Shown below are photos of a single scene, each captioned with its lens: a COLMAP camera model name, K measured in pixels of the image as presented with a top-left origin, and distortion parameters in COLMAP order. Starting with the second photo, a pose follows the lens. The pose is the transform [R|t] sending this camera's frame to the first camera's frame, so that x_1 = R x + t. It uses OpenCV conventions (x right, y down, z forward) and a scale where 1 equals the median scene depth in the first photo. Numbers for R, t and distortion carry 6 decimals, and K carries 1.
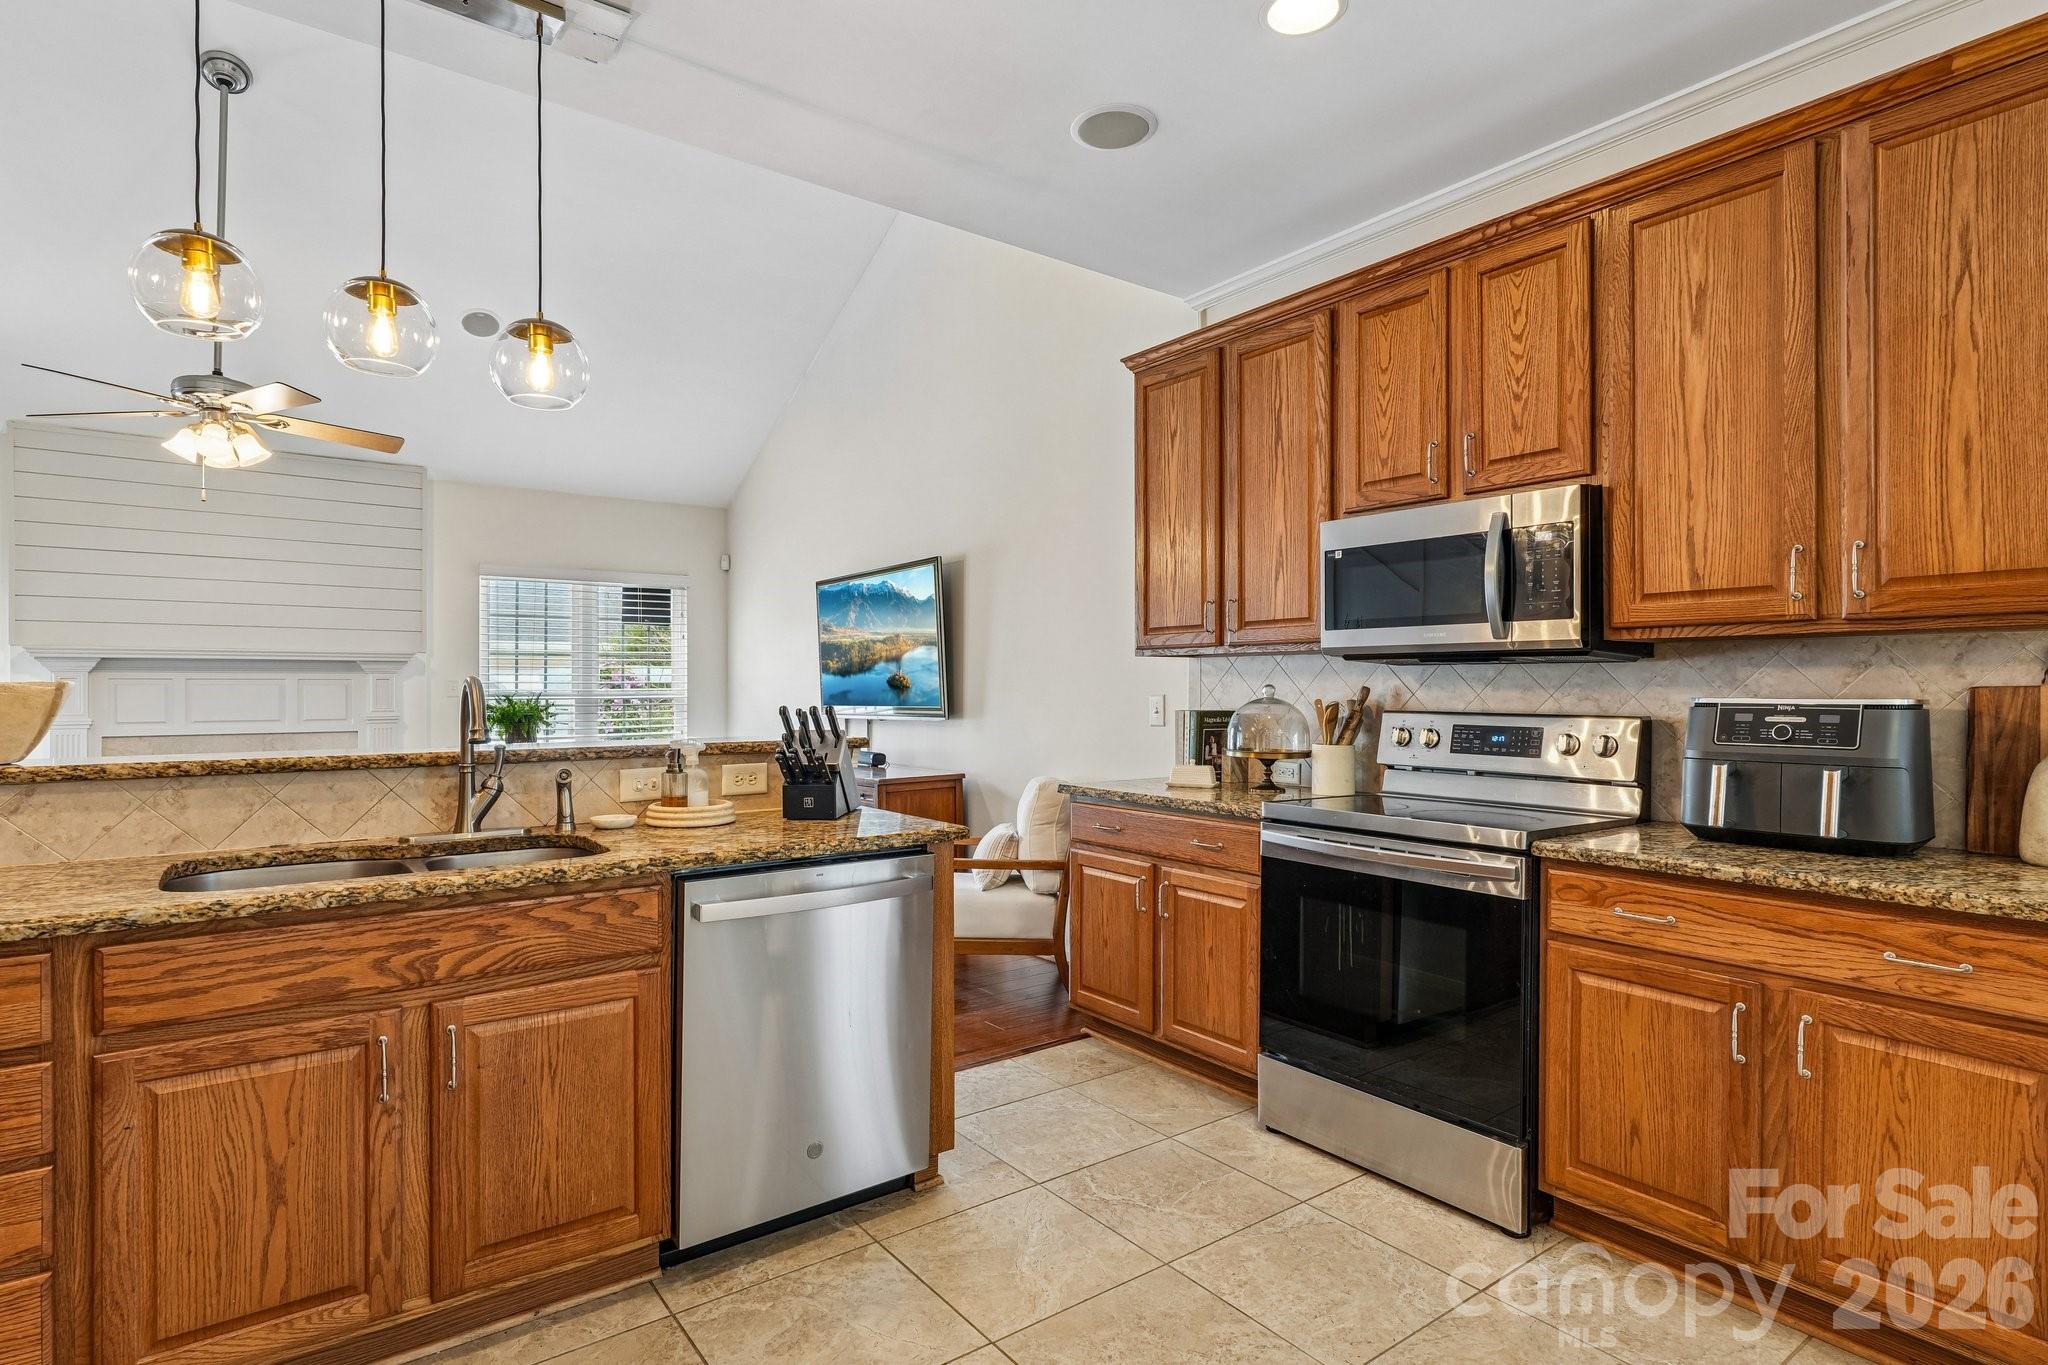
lens RADIAL K [[1038.4, 0, 1027.2], [0, 1038.4, 692.2], [0, 0, 1]] dist [0.005788, -0.002332]
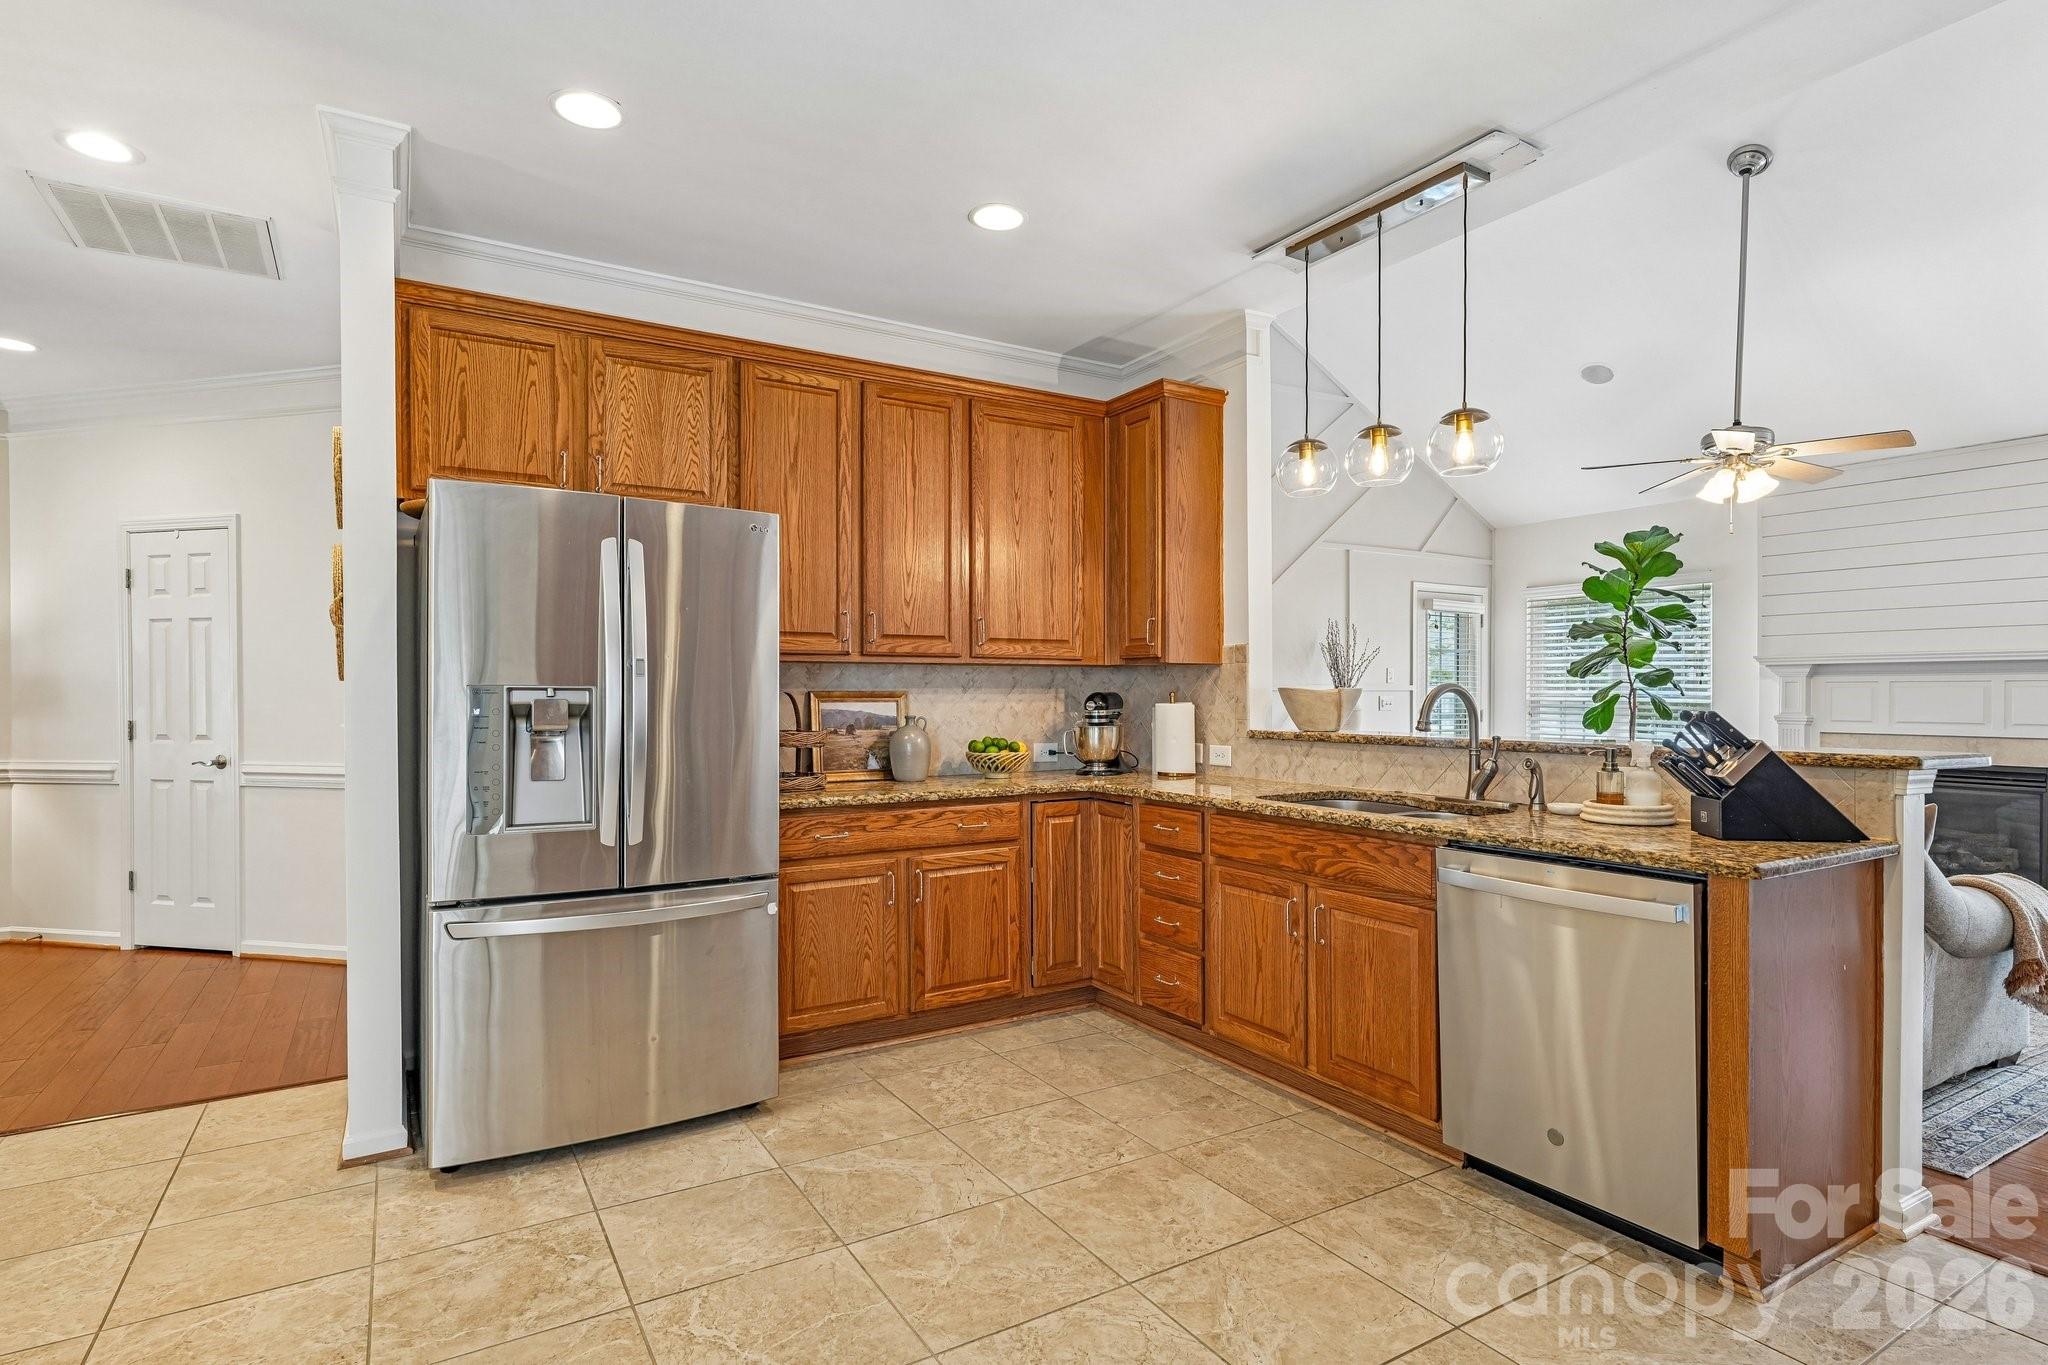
lens RADIAL K [[1038.4, 0, 1016.8], [0, 1038.4, 704.0], [0, 0, 1]] dist [0.005788, -0.002332]
pose [[-0.103965, 0.011564, -0.994514, 0.879618], [-0.002046, 0.999928, 0.011841, -0.003140], [0.994579, 0.003266, -0.103934, 0.574812]]
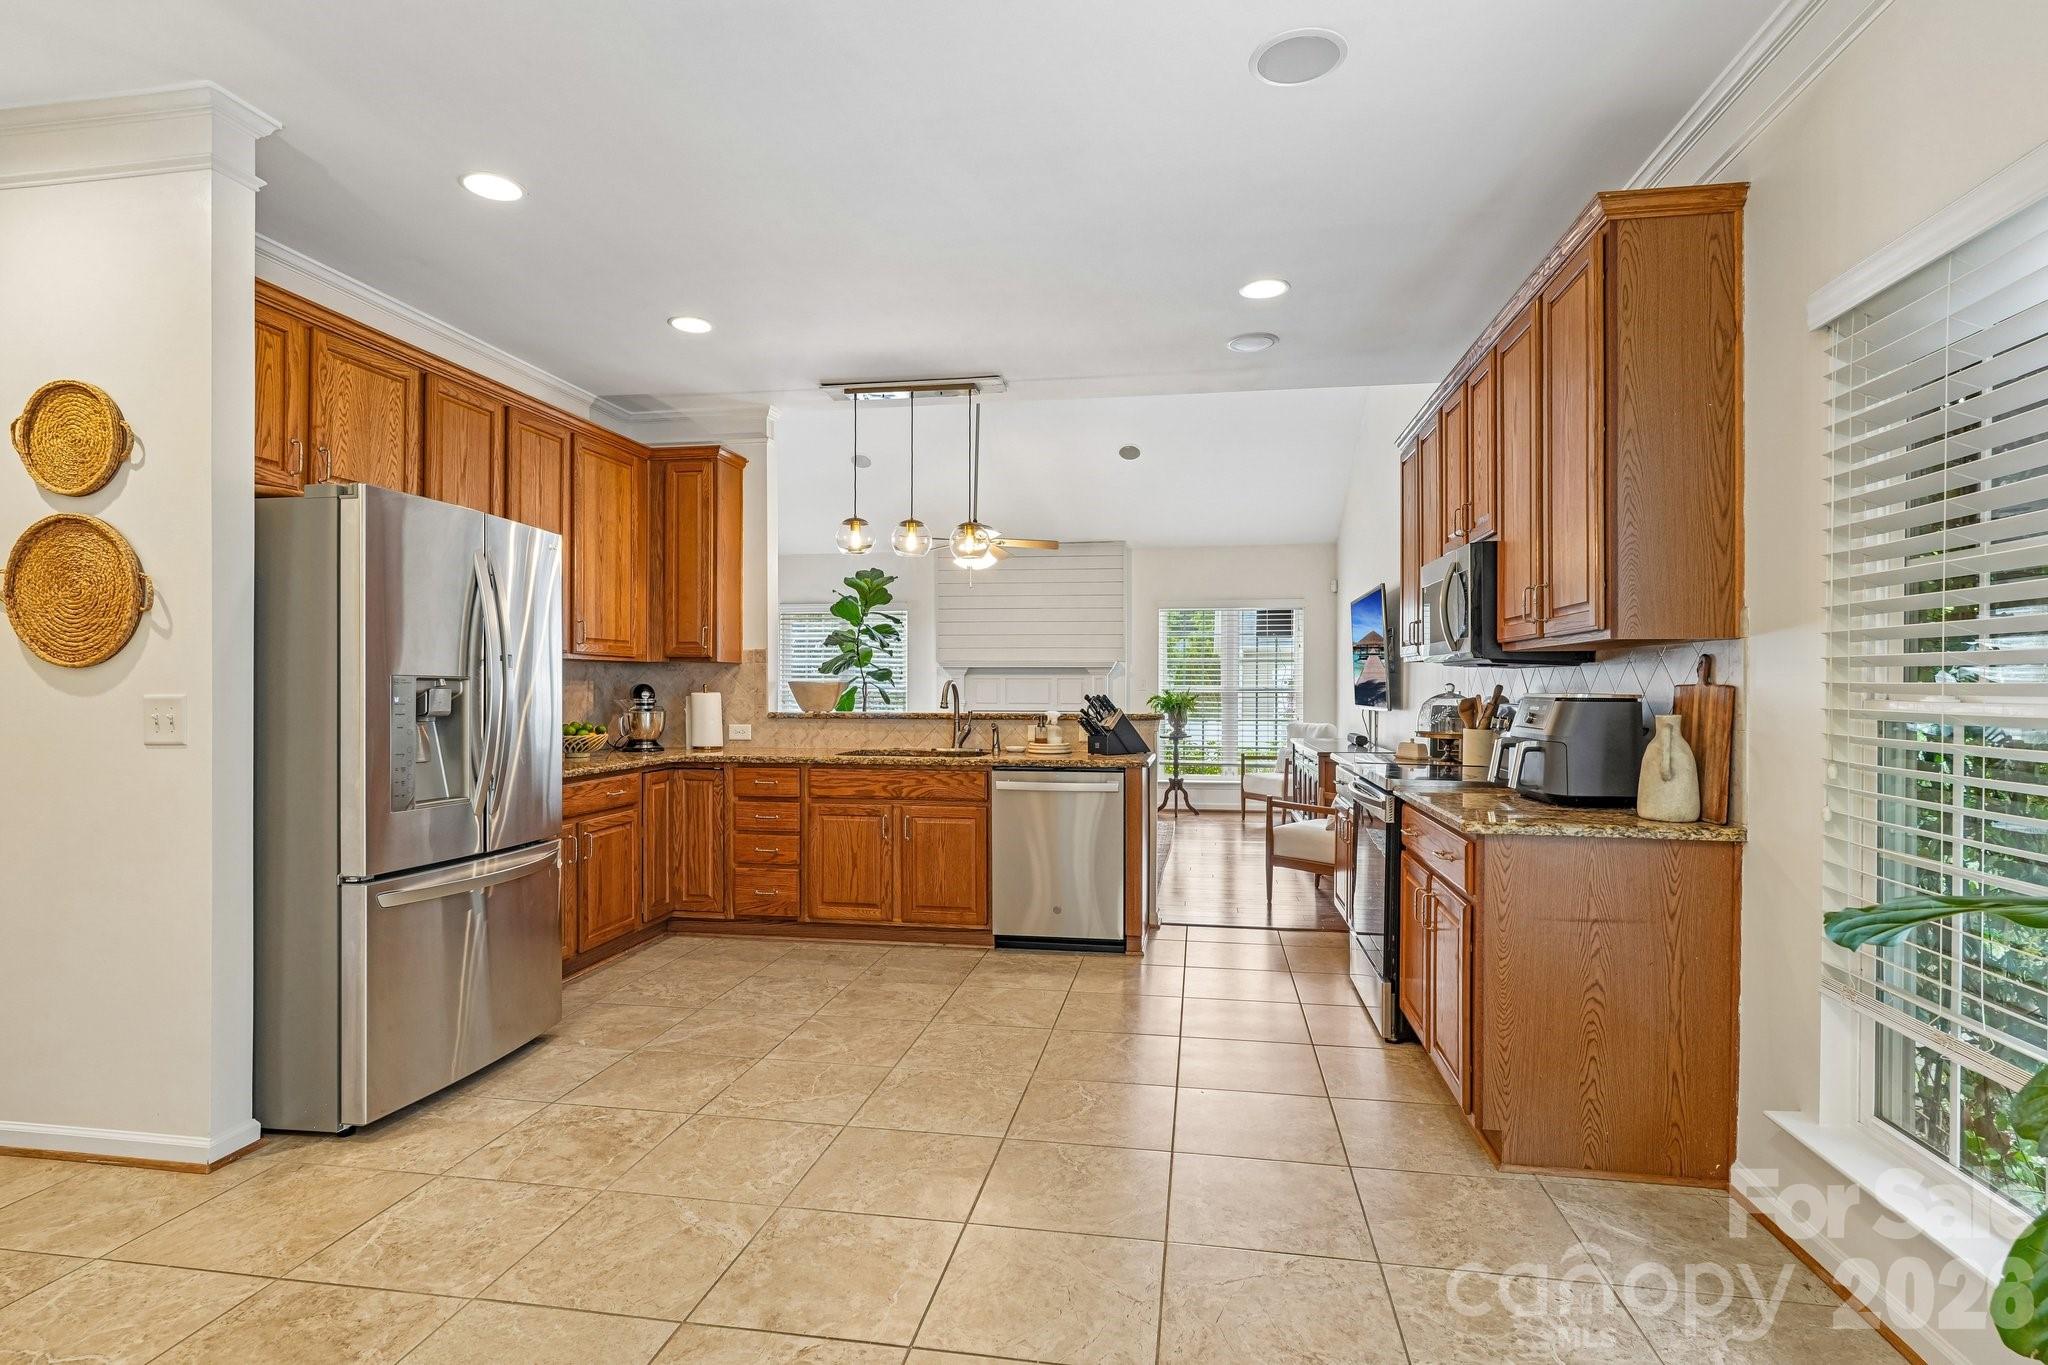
lens RADIAL K [[1038.4, 0, 1023.6], [0, 1038.4, 683.8], [0, 0, 1]] dist [0.005788, -0.002332]
pose [[0.686794, 0.001010, -0.726851, 1.241488], [-0.005071, 0.999981, -0.003402, 0.001177], [0.726834, 0.006022, 0.686786, -0.457365]]
